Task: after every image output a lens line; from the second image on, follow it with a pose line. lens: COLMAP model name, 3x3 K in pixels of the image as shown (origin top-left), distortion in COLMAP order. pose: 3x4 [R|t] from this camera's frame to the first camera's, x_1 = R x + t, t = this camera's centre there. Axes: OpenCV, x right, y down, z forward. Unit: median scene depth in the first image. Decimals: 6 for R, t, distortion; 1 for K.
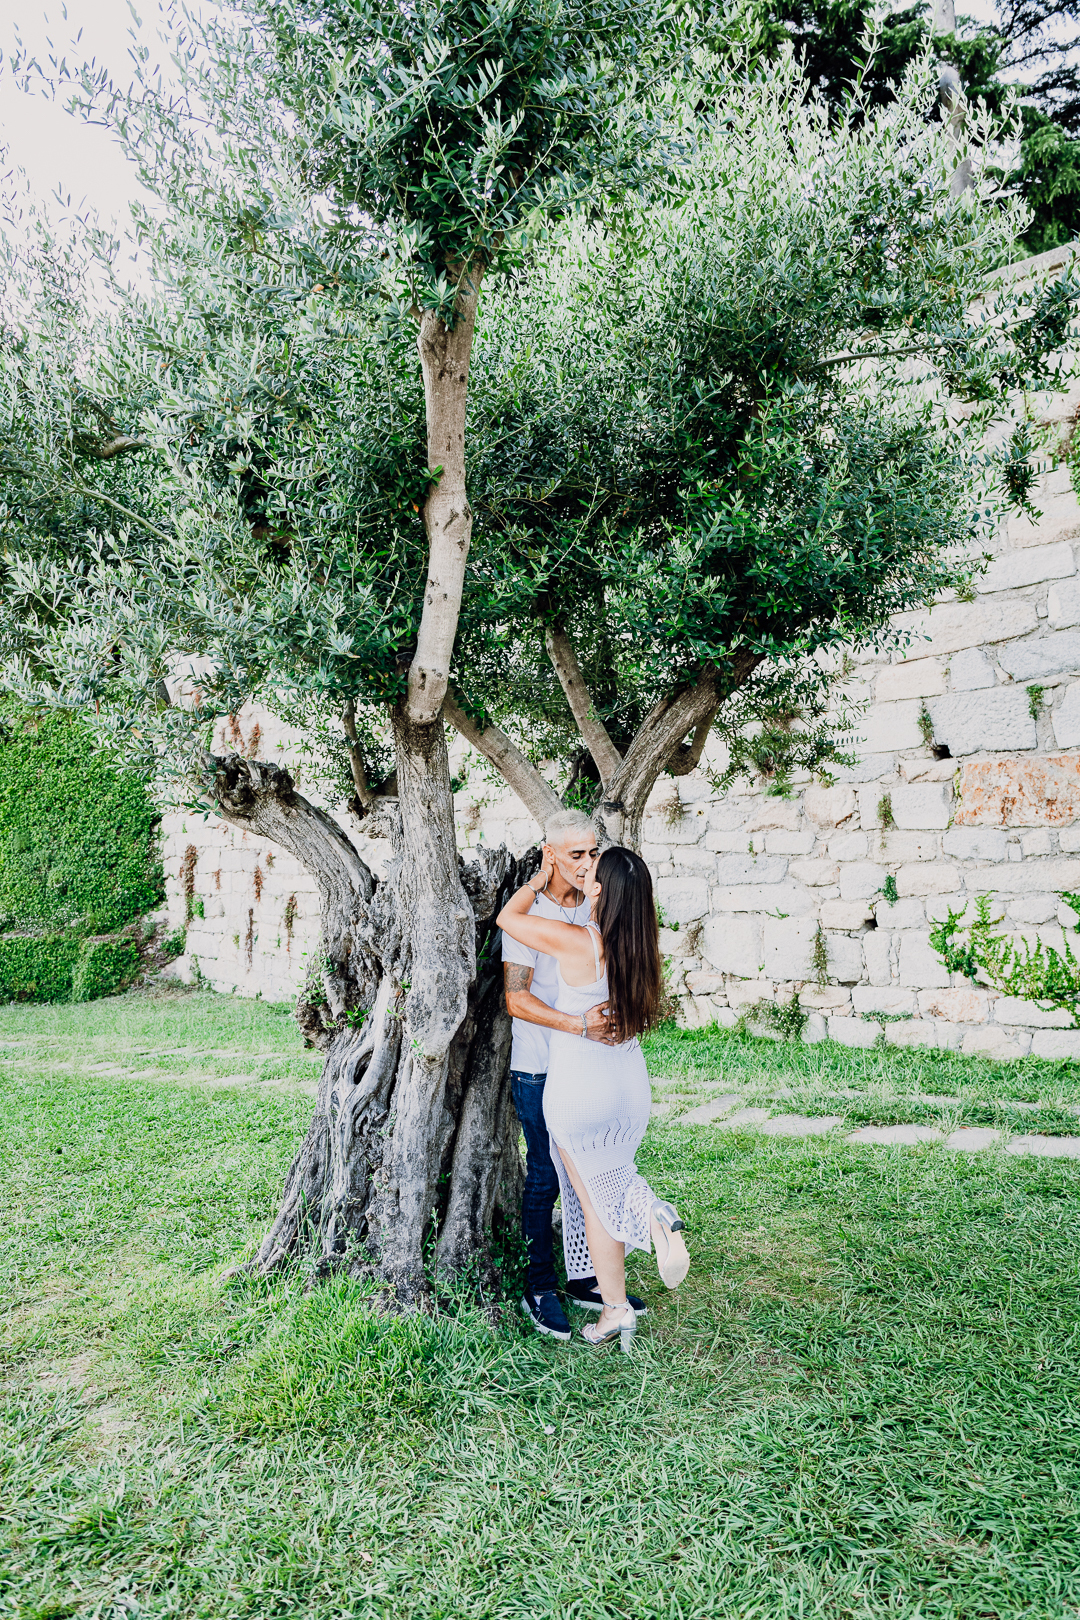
lens RADIAL K [[1111.9, 0, 539.1], [0, 1111.9, 814.4], [0, 0, 1]] dist [-0.009184, -0.003836]
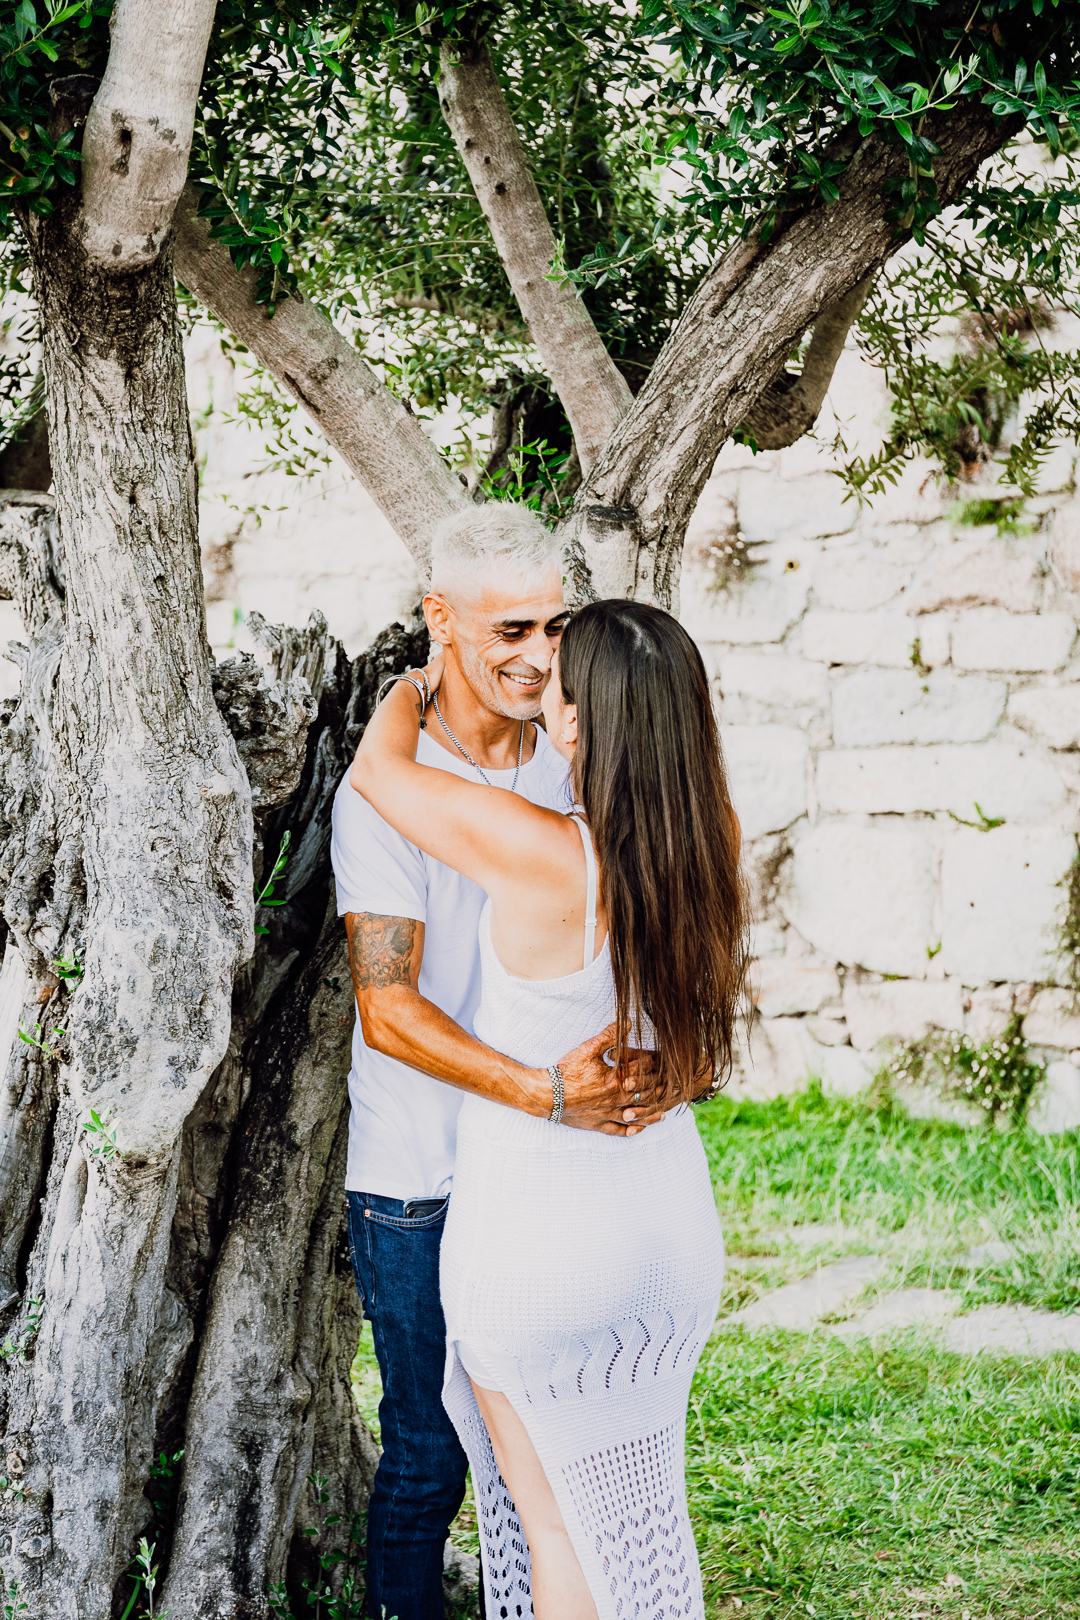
lens RADIAL K [[2712.9, 0, 540.0], [0, 2712.9, 810.0], [0, 0, 1]] dist [-0.059831, -0.079183]
pose [[0.997735, 0.011955, 0.066198, -0.019360], [-0.017350, 0.996520, 0.081529, 0.019197], [-0.064993, -0.082493, 0.994470, 0.067587]]
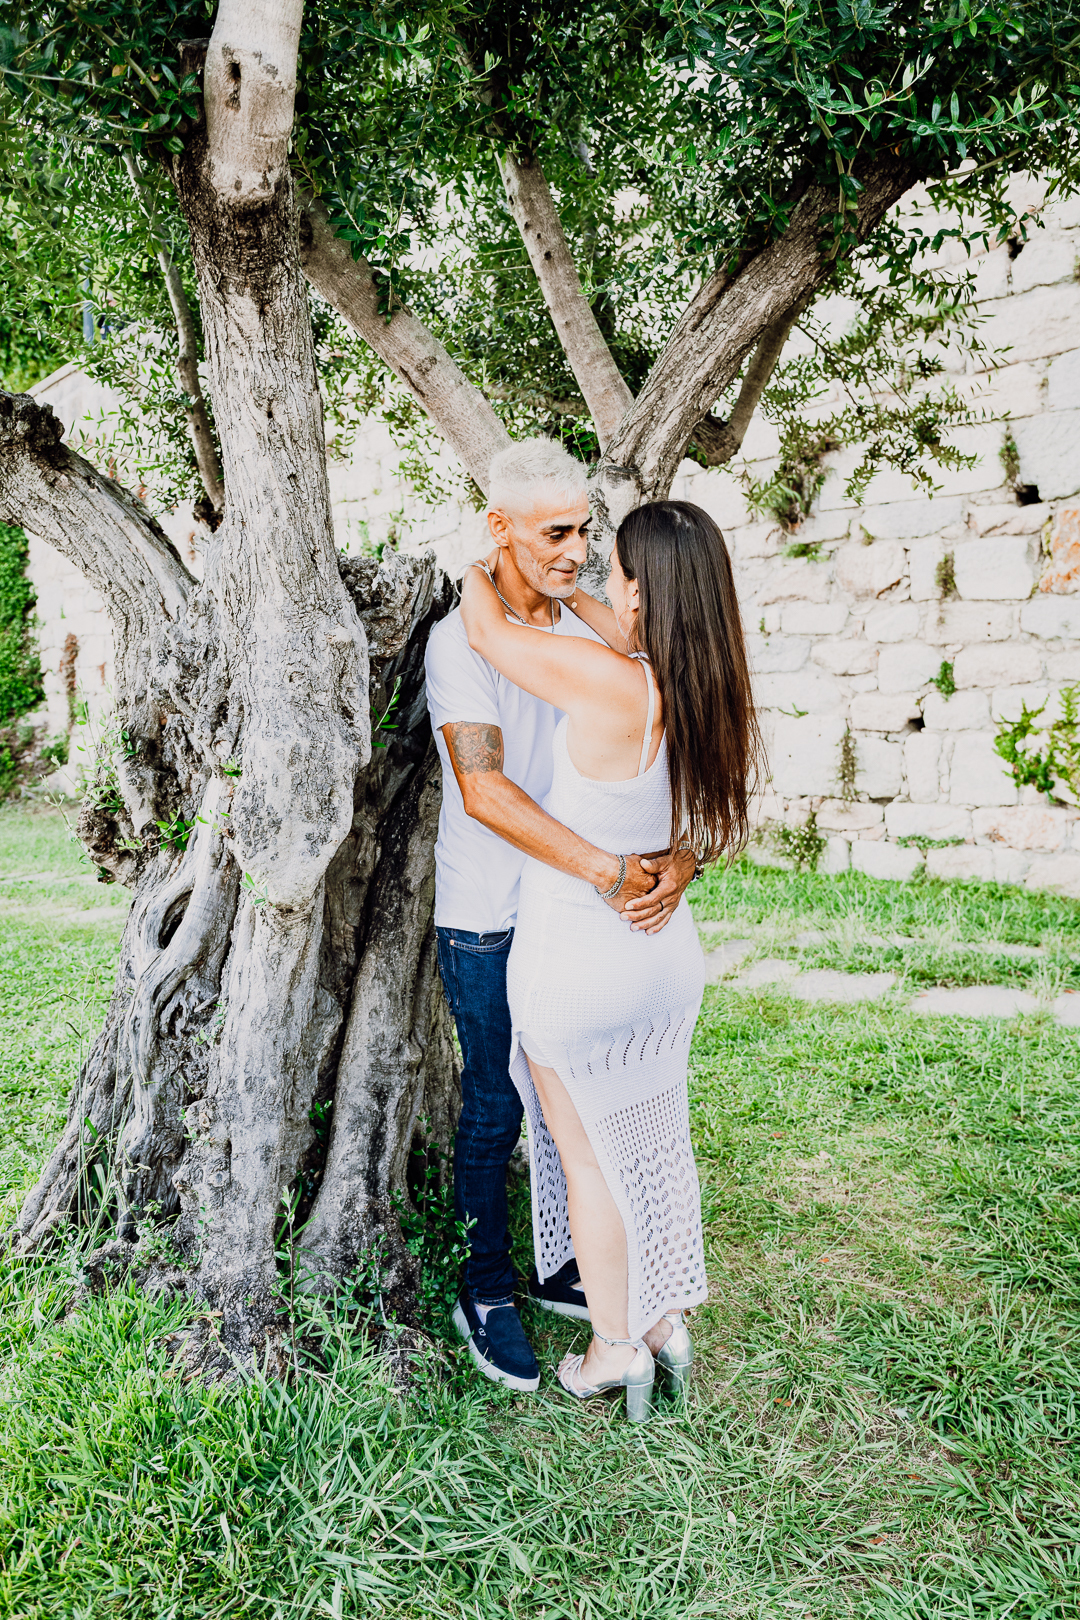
lens RADIAL K [[1150.0, 0, 536.3], [0, 1150.0, 819.8], [0, 0, 1]] dist [-0.029364, -0.005882]
pose [[0.999014, 0.008983, 0.043480, -0.001215], [-0.015863, 0.986892, 0.160602, 0.079498], [-0.041468, -0.161133, 0.986061, 0.415873]]
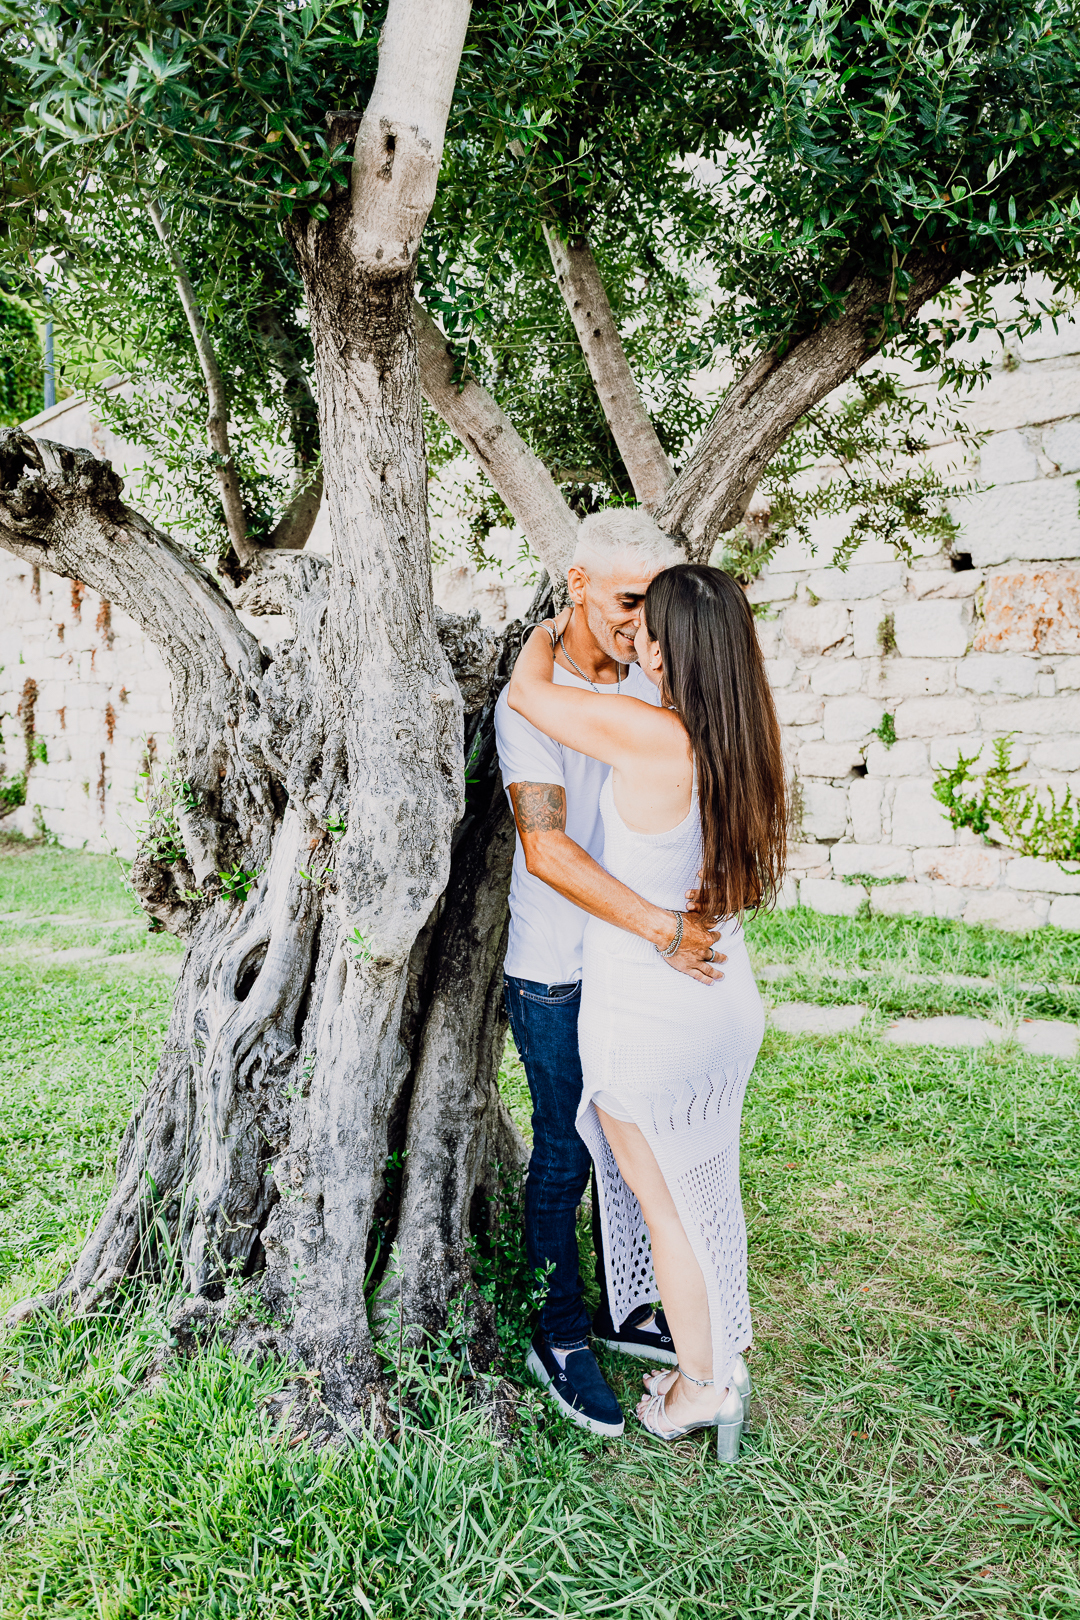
lens RADIAL K [[1077.8, 0, 537.1], [0, 1077.8, 818.5], [0, 0, 1]] dist [-0.011365, -0.021741]
pose [[0.992832, 0.010163, 0.119088, -0.077680], [-0.025213, 0.991765, 0.125562, 0.075722], [-0.116831, -0.127665, 0.984912, 0.439839]]
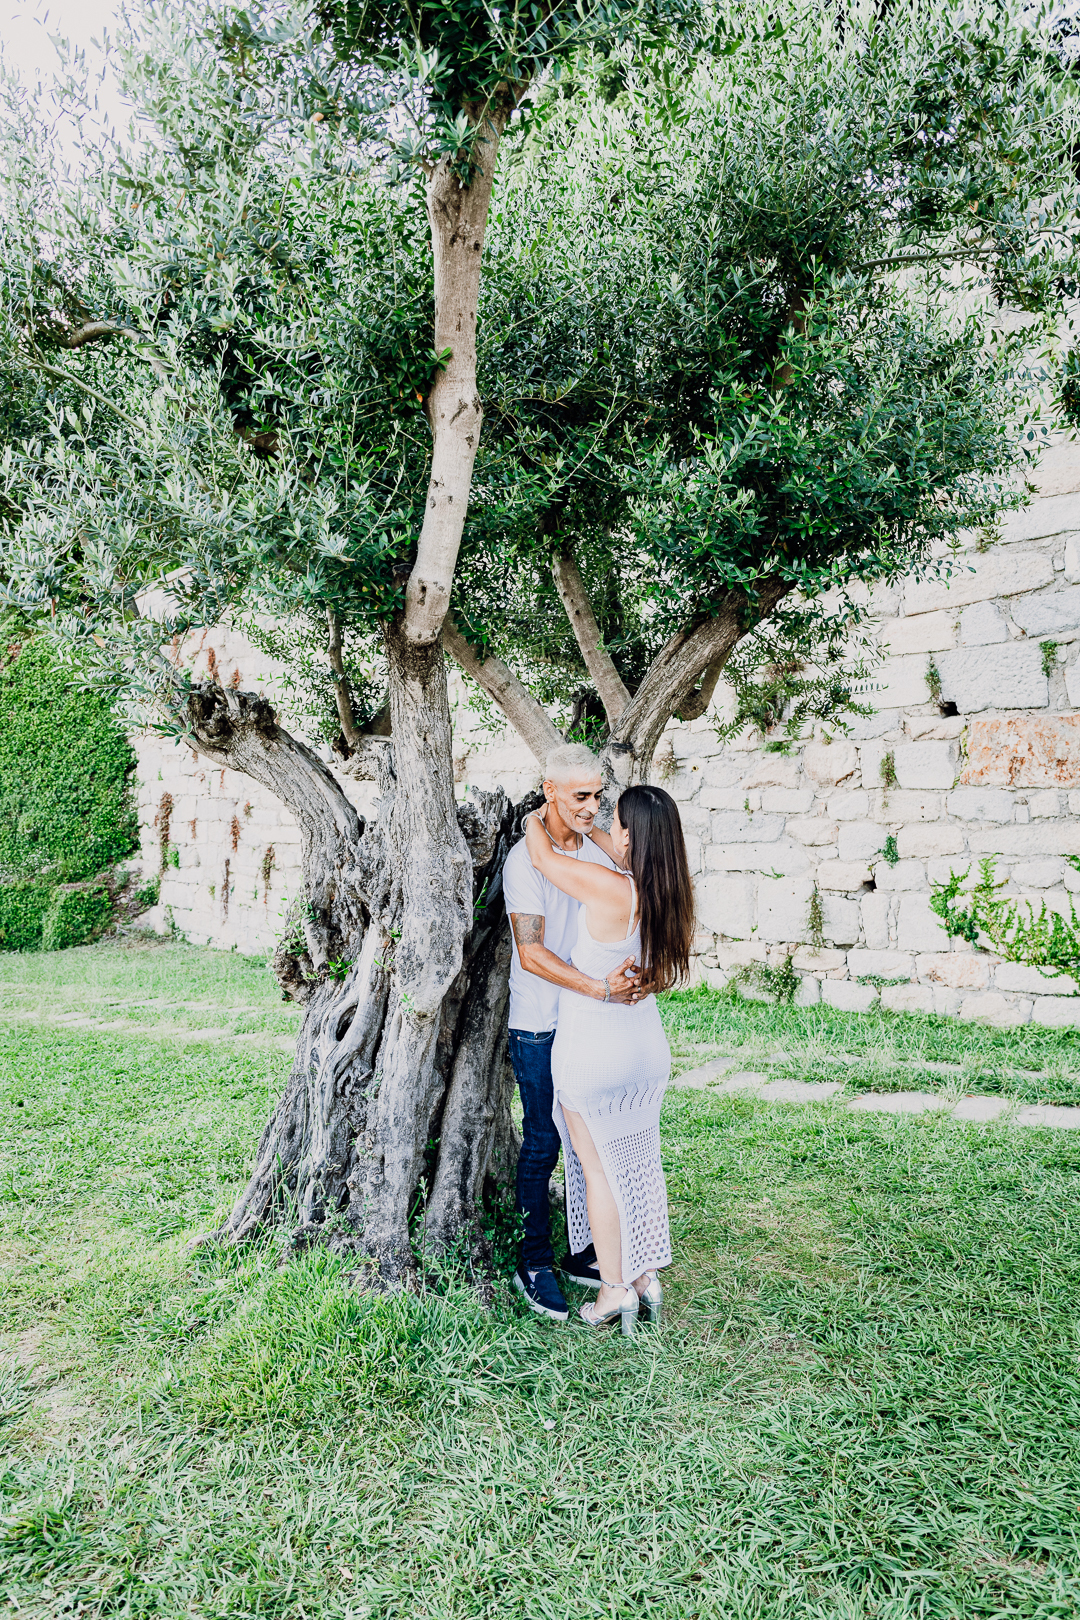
lens RADIAL K [[1106.0, 0, 541.4], [0, 1106.0, 808.7], [0, 0, 1]] dist [-0.013189, -0.002536]
pose [[0.999508, 0.022318, 0.022016, -0.020708], [-0.022958, 0.999309, 0.029244, 0.019788], [-0.021348, -0.029735, 0.999330, 0.086181]]
